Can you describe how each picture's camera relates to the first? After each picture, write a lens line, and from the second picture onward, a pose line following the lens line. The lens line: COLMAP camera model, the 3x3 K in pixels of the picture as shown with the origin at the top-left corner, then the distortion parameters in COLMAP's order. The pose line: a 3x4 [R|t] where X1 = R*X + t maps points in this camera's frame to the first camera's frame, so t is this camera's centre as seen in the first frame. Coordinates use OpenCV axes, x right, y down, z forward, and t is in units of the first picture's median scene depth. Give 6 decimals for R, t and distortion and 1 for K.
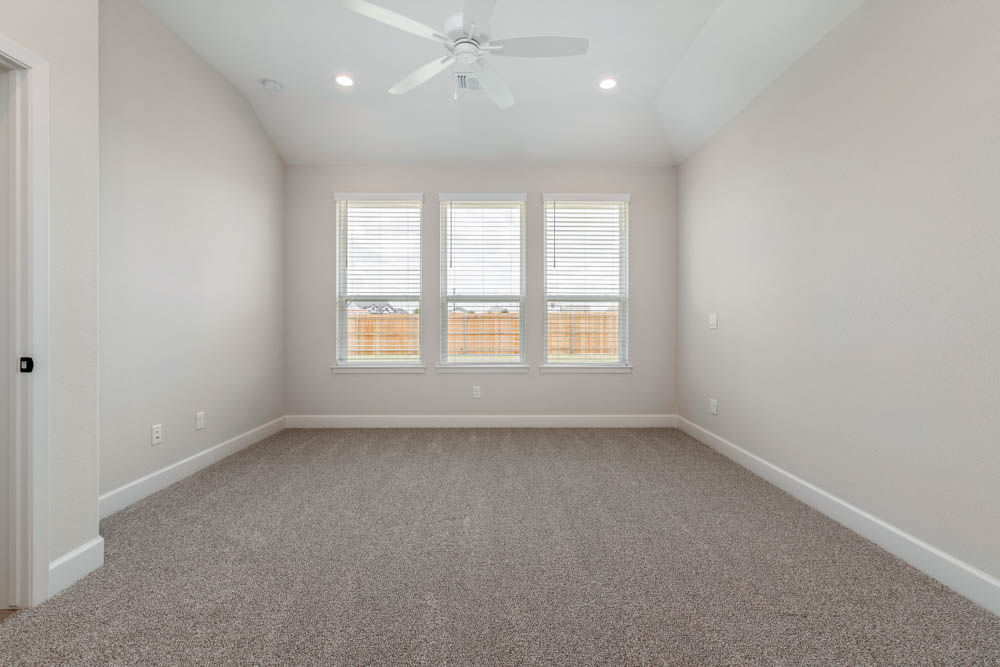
lens RADIAL K [[398.1, 0, 514.7], [0, 398.1, 322.8], [0, 0, 1]] dist [0.000325, -0.000022]
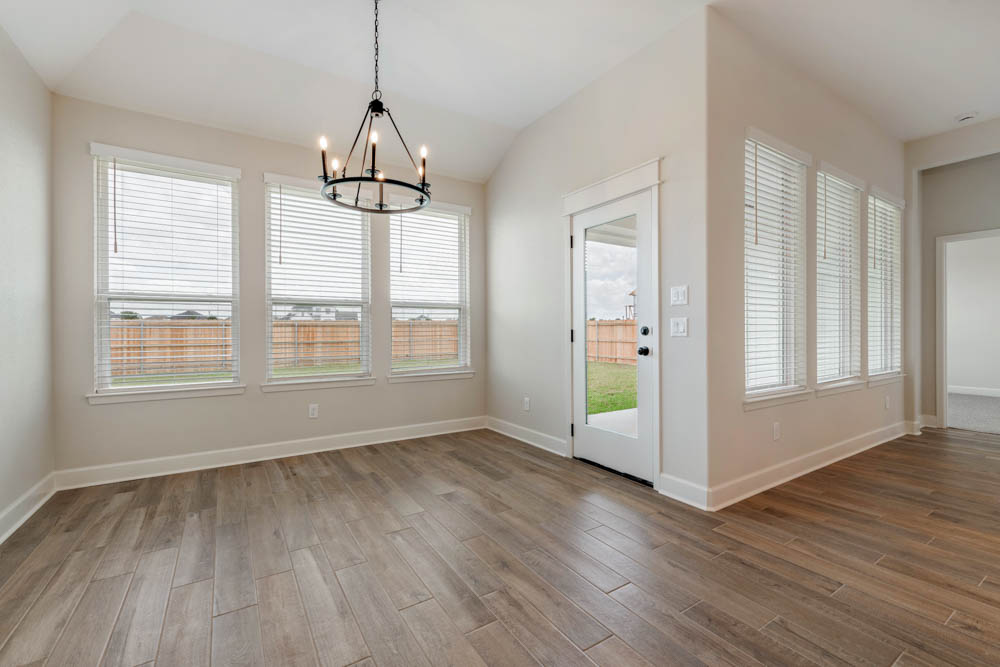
lens RADIAL K [[429.9, 0, 500.6], [0, 429.9, 326.7], [0, 0, 1]] dist [0.000528, -0.000180]
pose [[0.850236, 0.001804, 0.526398, -0.240026], [0.003425, 0.999954, -0.008959, 0.000874], [-0.526390, 0.009420, 0.850191, -0.008068]]
